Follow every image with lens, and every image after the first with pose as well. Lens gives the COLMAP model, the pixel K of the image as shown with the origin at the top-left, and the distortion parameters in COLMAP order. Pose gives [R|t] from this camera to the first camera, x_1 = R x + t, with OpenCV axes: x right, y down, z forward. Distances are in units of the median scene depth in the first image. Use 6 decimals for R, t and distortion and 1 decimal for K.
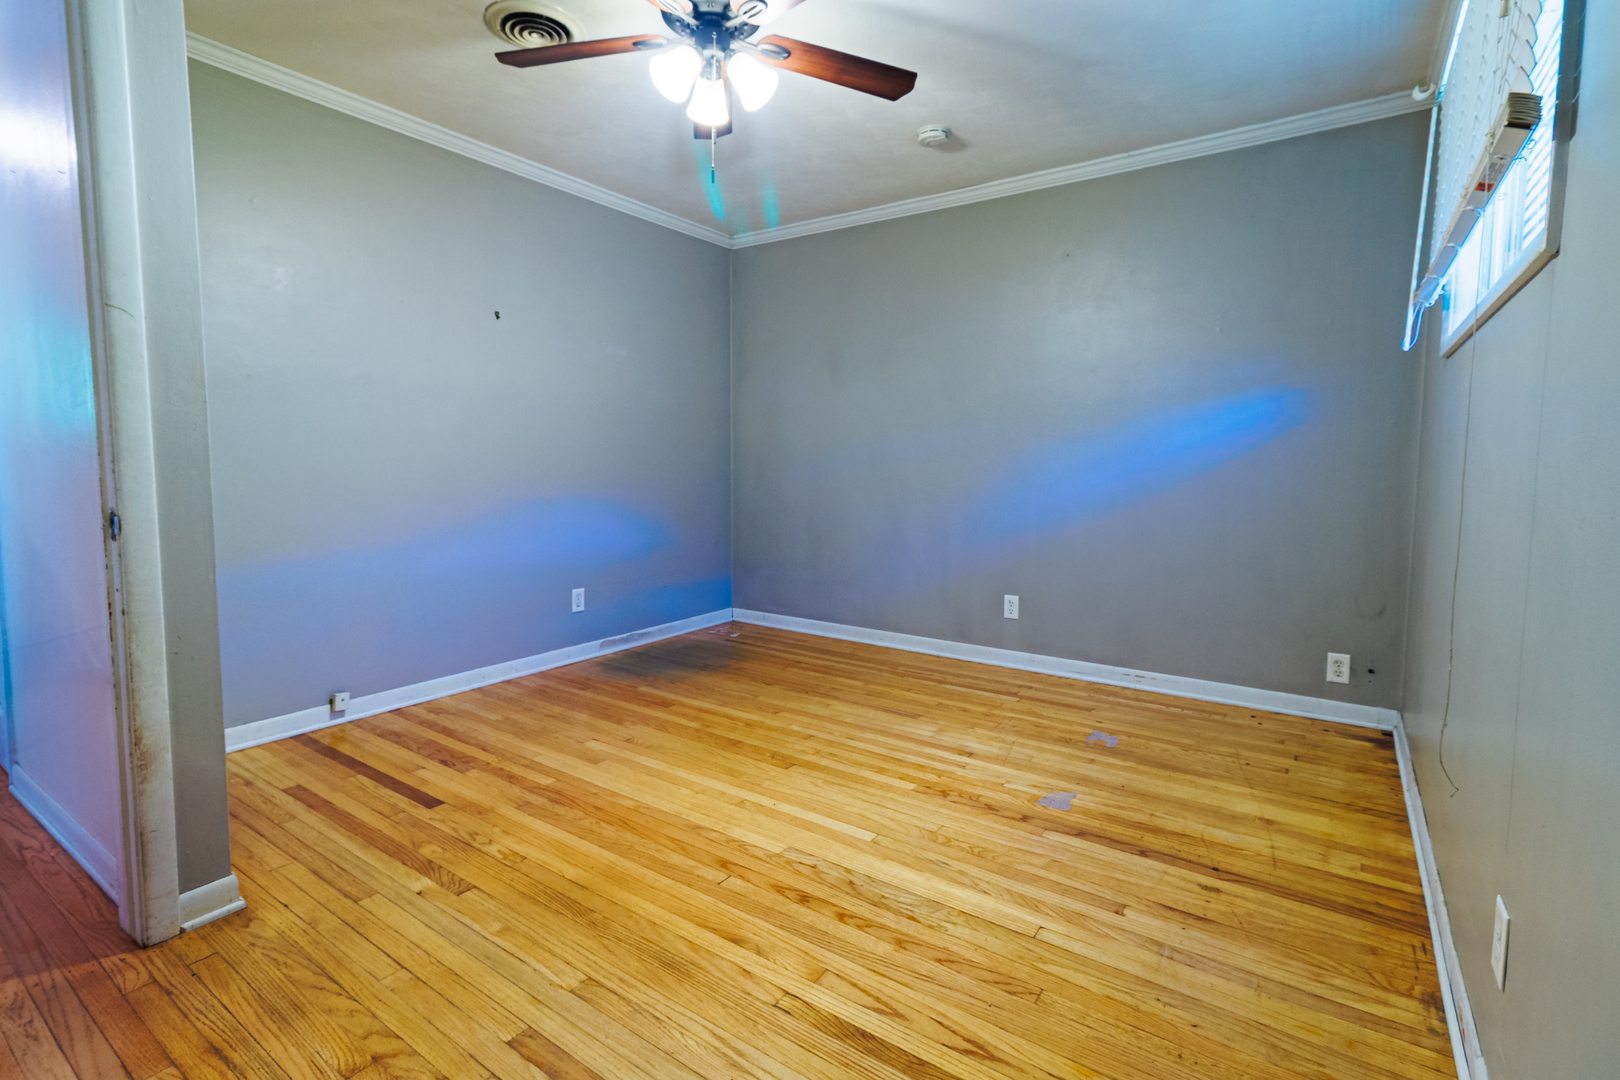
lens RADIAL K [[756.9, 0, 815.9], [0, 756.9, 512.3], [0, 0, 1]] dist [-0.000946, 0.000077]
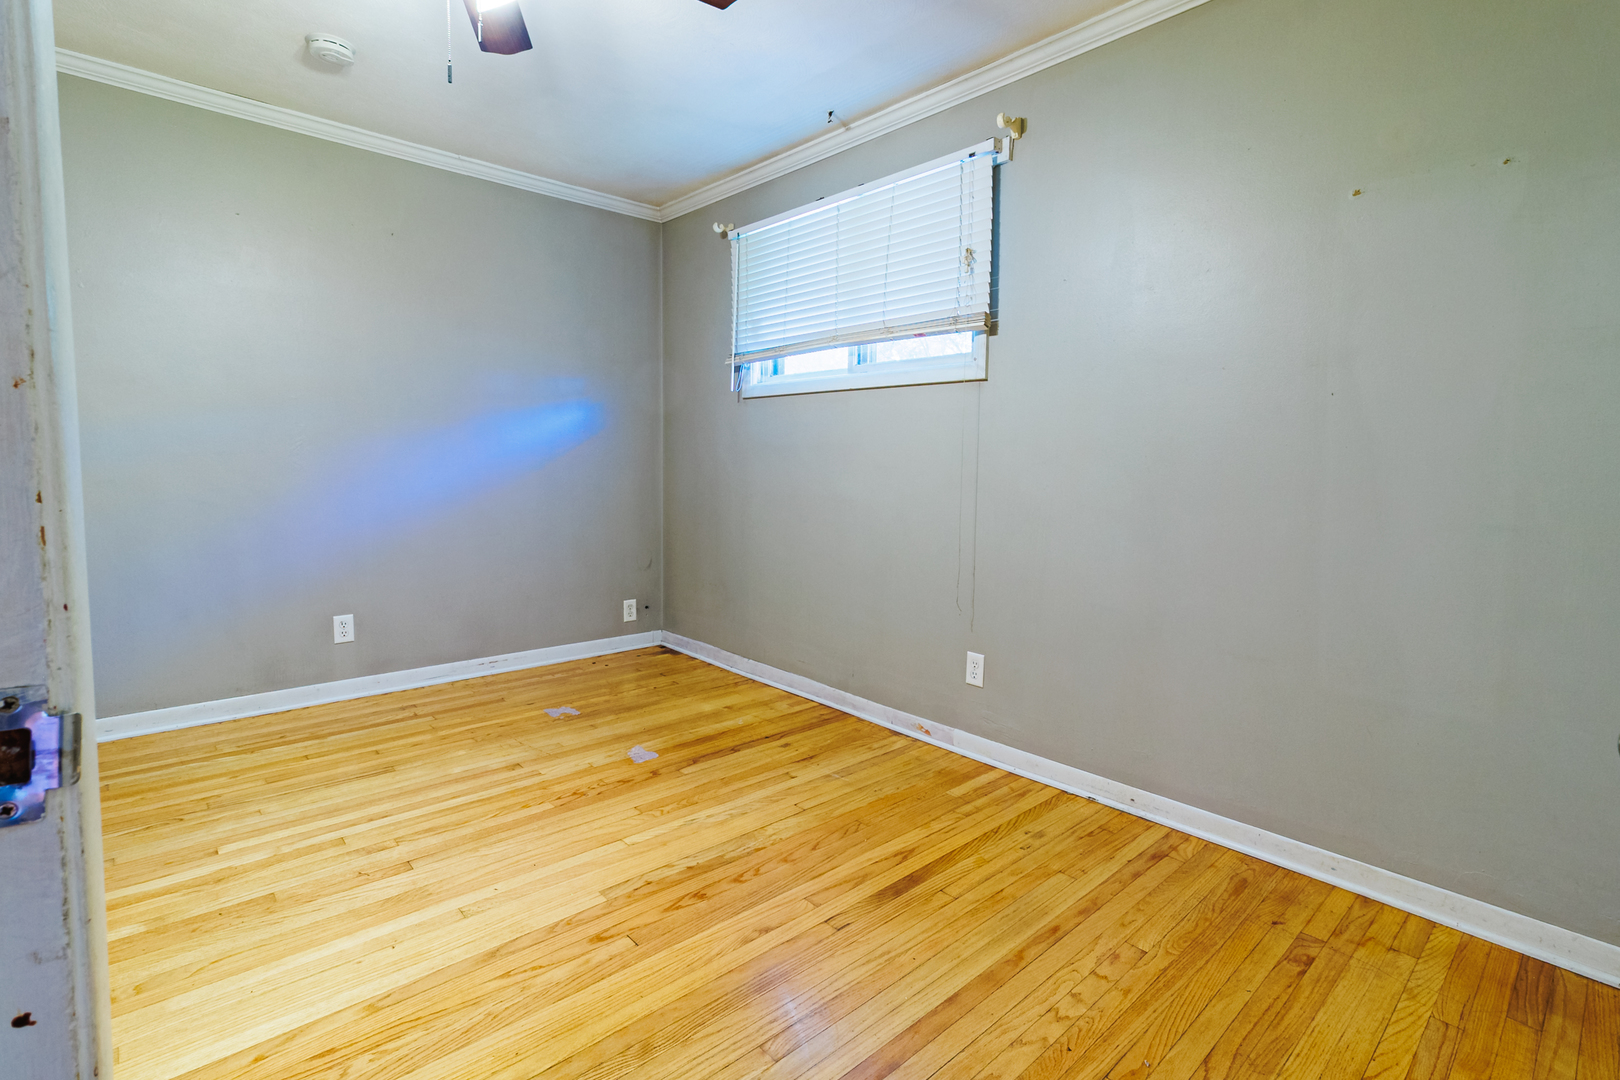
lens RADIAL K [[756.9, 0, 815.9], [0, 756.9, 512.3], [0, 0, 1]] dist [-0.000946, 0.000077]
pose [[0.226297, -0.071086, 0.971461, -0.715008], [0.056884, 0.996596, 0.059674, -0.044178], [-0.972396, 0.041757, 0.229570, 0.450420]]
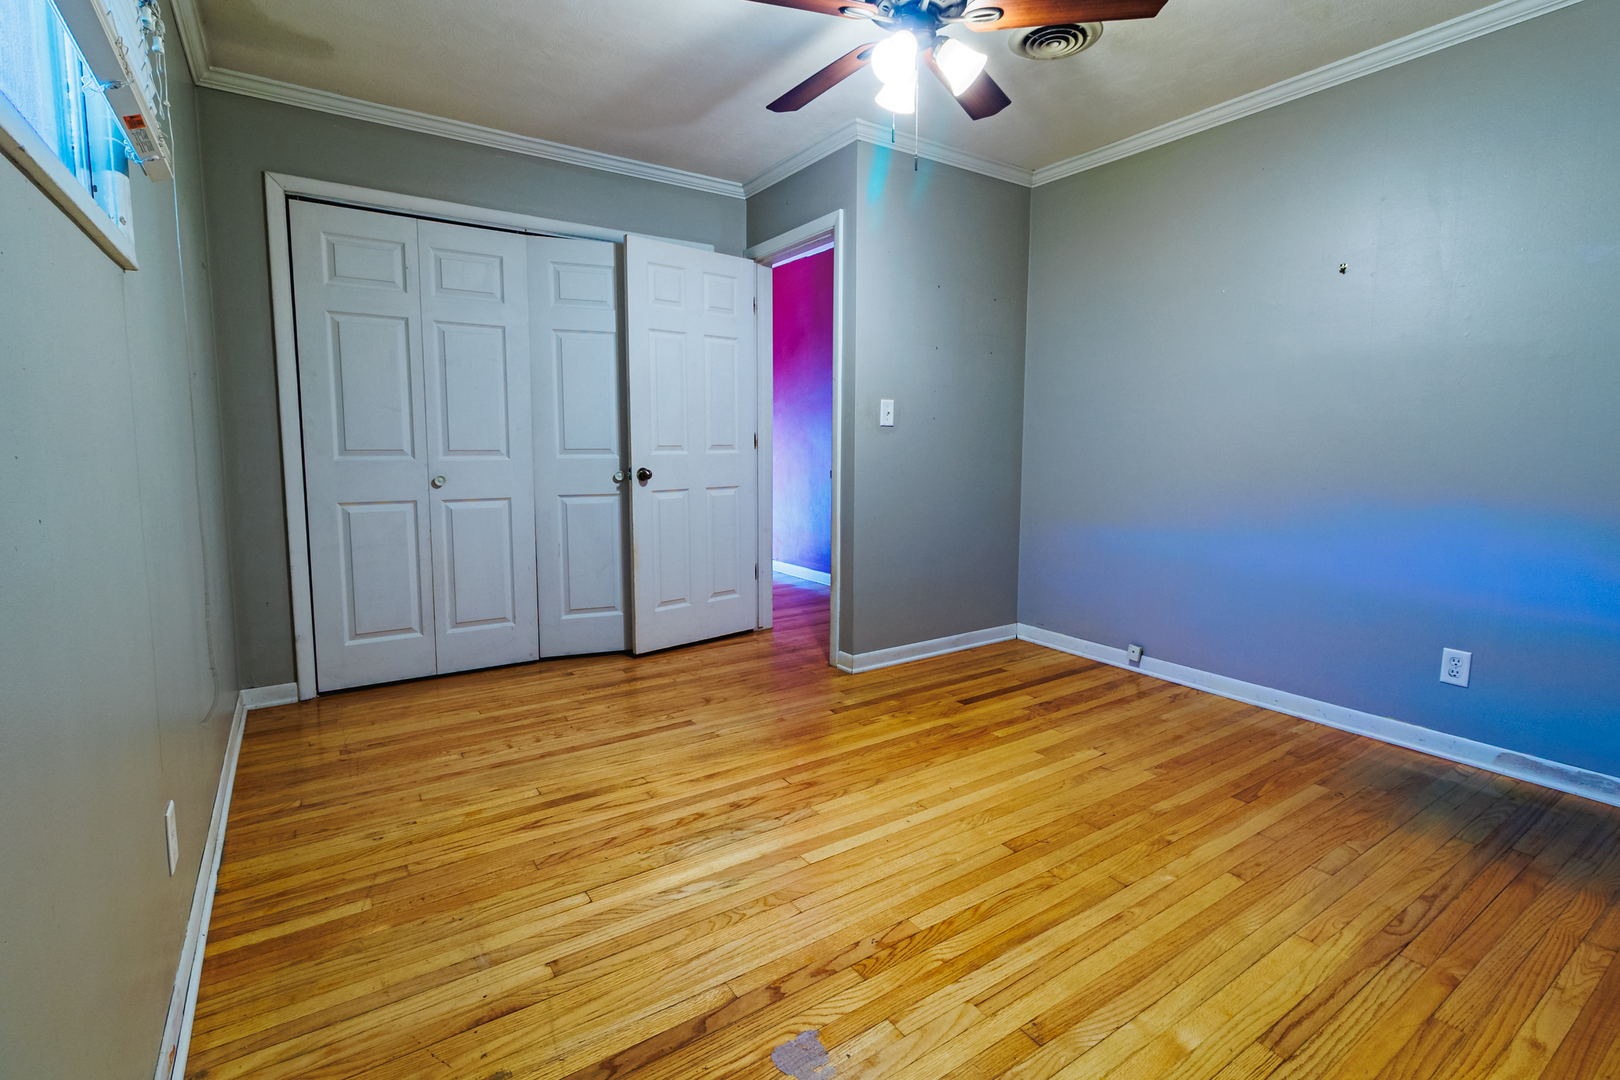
lens RADIAL K [[756.9, 0, 815.9], [0, 756.9, 512.3], [0, 0, 1]] dist [-0.000946, 0.000077]
pose [[-0.360522, 0.080196, -0.929297, 0.793941], [-0.074188, 0.990675, 0.114274, -0.084345], [0.929796, 0.110141, -0.351211, 1.144090]]
